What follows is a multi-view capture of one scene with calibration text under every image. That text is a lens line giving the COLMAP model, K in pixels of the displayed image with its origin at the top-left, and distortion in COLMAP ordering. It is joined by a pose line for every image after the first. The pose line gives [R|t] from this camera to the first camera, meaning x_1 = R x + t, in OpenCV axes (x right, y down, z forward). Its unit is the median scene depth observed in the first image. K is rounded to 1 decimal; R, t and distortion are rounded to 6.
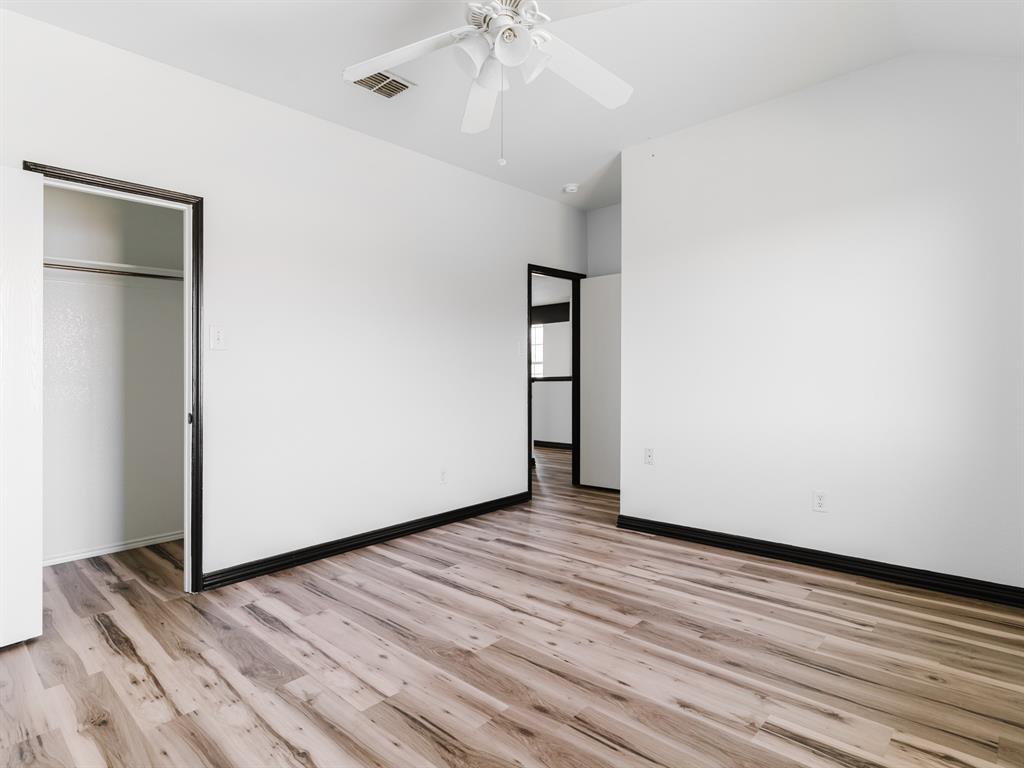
lens RADIAL K [[553.5, 0, 512.0], [0, 553.5, 384.0], [0, 0, 1]] dist [-0.001018, -0.000456]
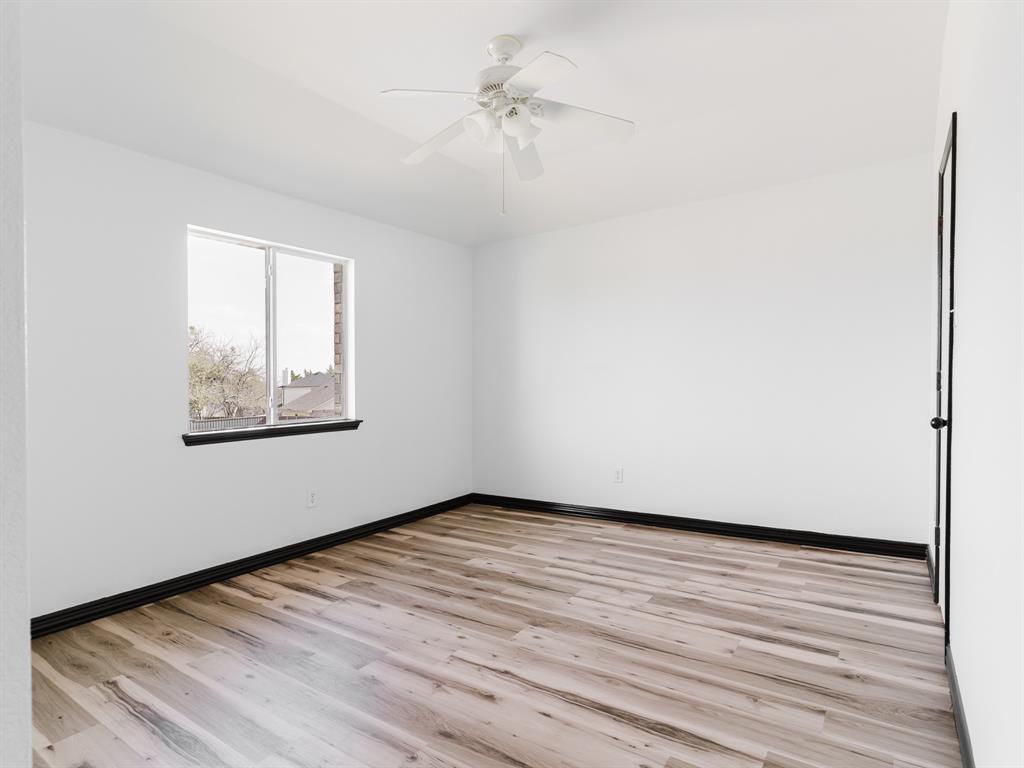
lens RADIAL K [[553.5, 0, 512.0], [0, 553.5, 384.0], [0, 0, 1]] dist [-0.001018, -0.000456]
pose [[-0.989012, 0.046364, -0.140378, 0.103560], [0.043580, 0.998789, 0.022839, -0.040756], [0.141267, 0.016470, -0.989835, 2.061242]]
